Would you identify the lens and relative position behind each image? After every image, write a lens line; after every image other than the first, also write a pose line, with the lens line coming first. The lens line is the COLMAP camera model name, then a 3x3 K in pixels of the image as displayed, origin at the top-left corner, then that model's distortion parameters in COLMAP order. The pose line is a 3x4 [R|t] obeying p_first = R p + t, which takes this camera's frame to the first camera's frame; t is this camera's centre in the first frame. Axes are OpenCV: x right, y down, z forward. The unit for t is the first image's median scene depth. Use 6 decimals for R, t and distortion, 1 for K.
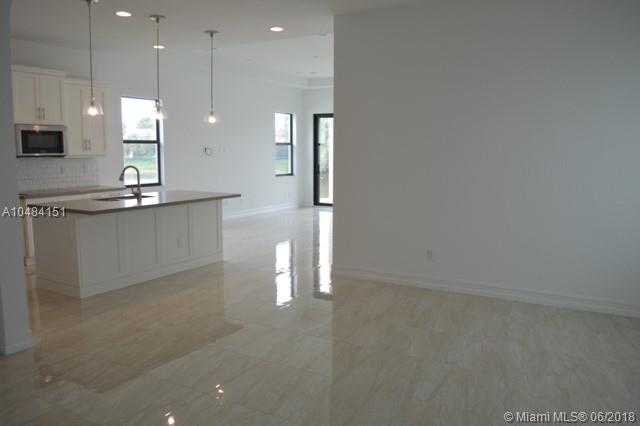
lens RADIAL K [[514.9, 0, 320.0], [0, 514.9, 213.0], [0, 0, 1]] dist [-0.071611, 0.007535]
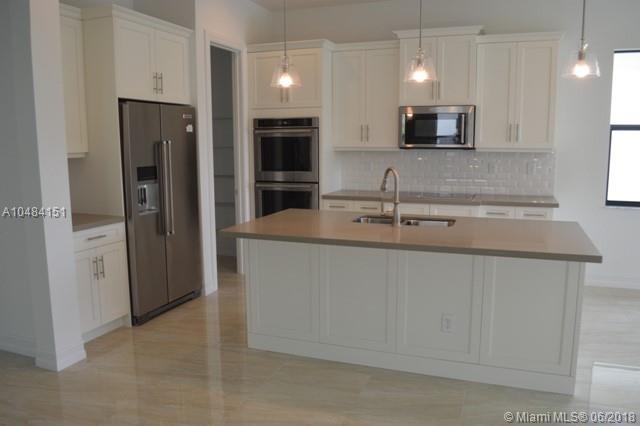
lens RADIAL K [[514.9, 0, 320.0], [0, 514.9, 213.0], [0, 0, 1]] dist [-0.071611, 0.007535]
pose [[0.205072, 0.142562, -0.968309, 0.159473], [-0.123472, 0.985199, 0.118900, -0.083874], [0.970927, 0.095176, 0.219639, 0.657847]]
